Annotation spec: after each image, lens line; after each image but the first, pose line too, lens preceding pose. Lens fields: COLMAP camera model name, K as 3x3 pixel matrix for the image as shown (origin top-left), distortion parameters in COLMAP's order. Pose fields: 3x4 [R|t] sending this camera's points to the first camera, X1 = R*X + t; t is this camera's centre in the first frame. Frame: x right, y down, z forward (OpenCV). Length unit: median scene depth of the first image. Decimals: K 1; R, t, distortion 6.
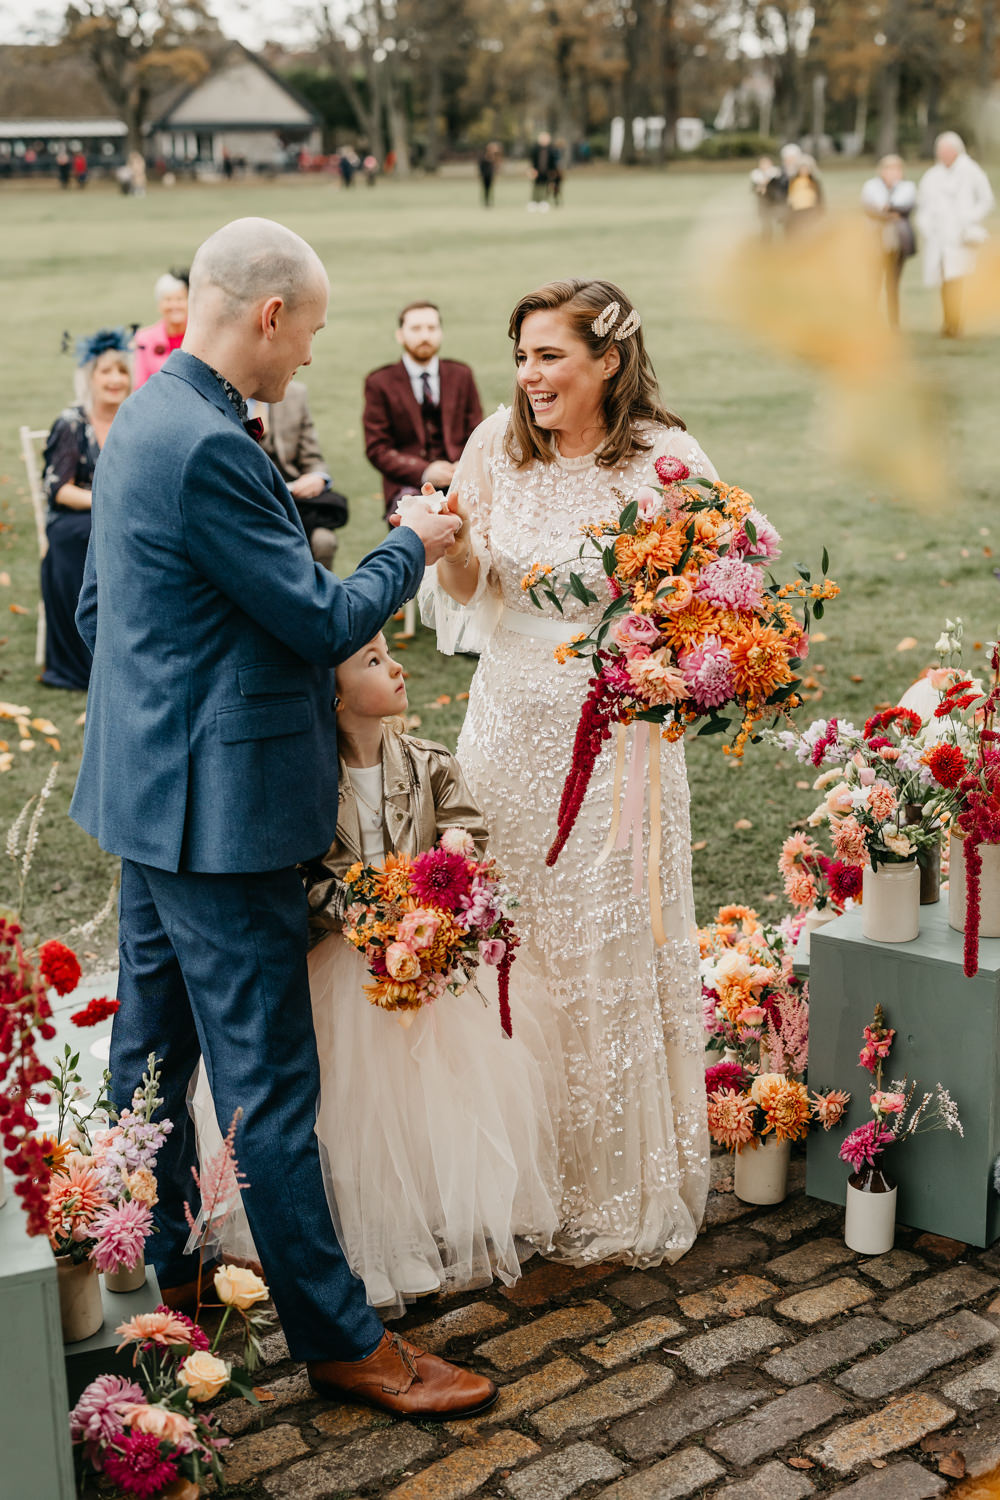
lens RADIAL K [[2095.2, 0, 472.4], [0, 2095.2, 720.1], [0, 0, 1]] dist [0.018463, -0.060387]
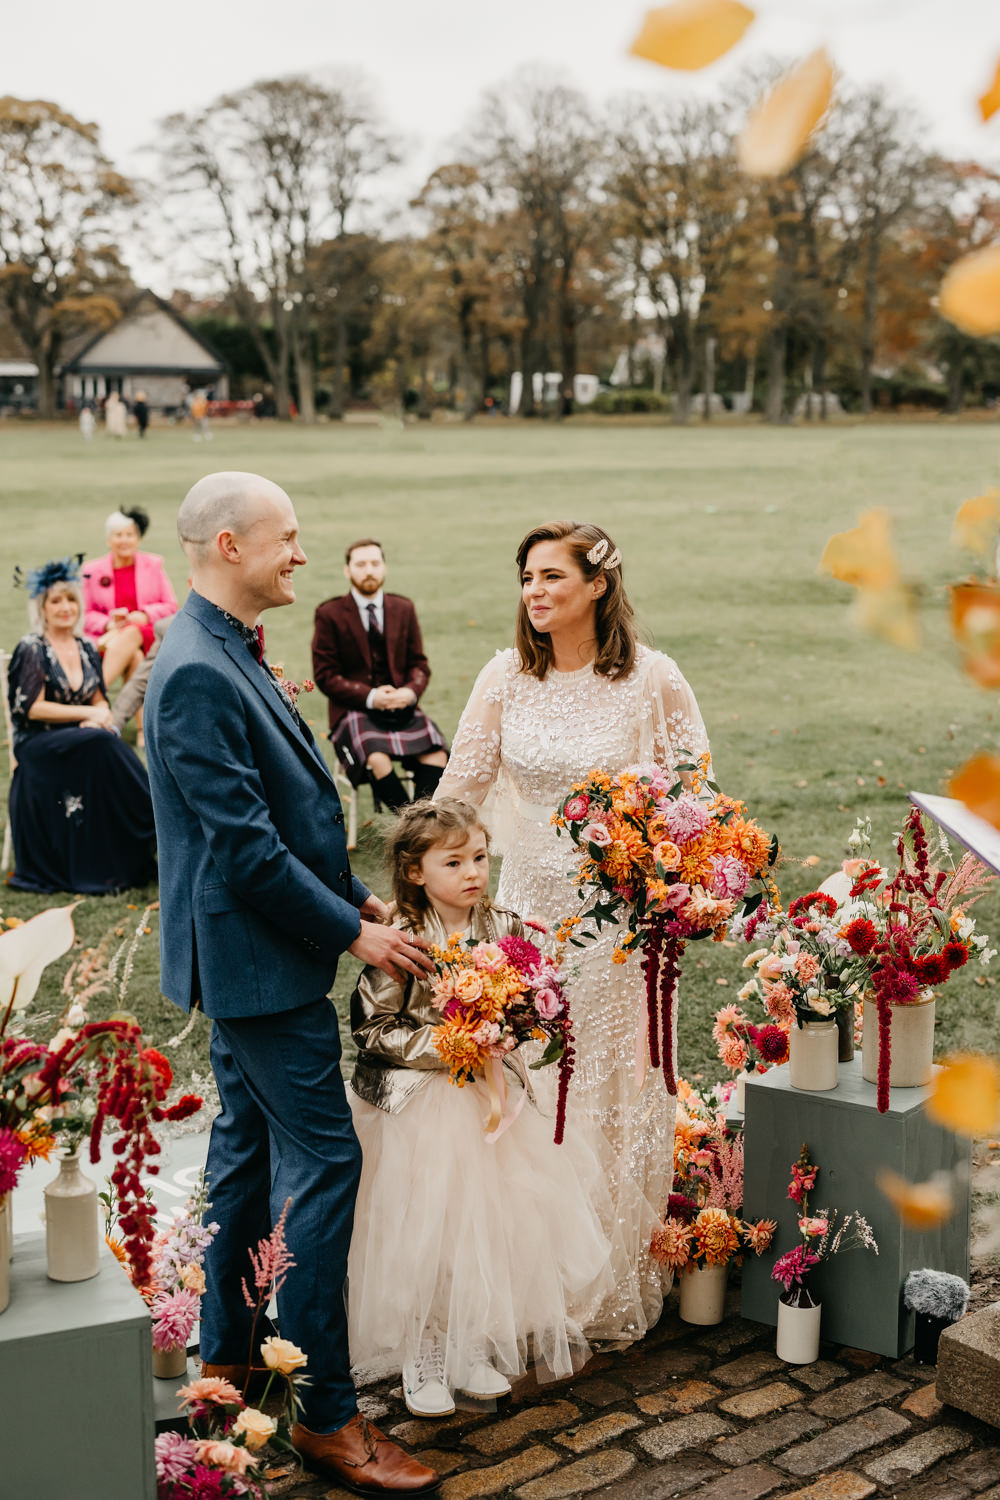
lens RADIAL K [[2095.2, 0, 472.4], [0, 2095.2, 720.1], [0, 0, 1]] dist [0.018463, -0.060387]
pose [[0.998588, 0.016511, 0.050489, -0.030867], [-0.010695, 0.993496, -0.113367, 0.020466], [-0.052032, 0.112667, 0.992270, -0.100724]]
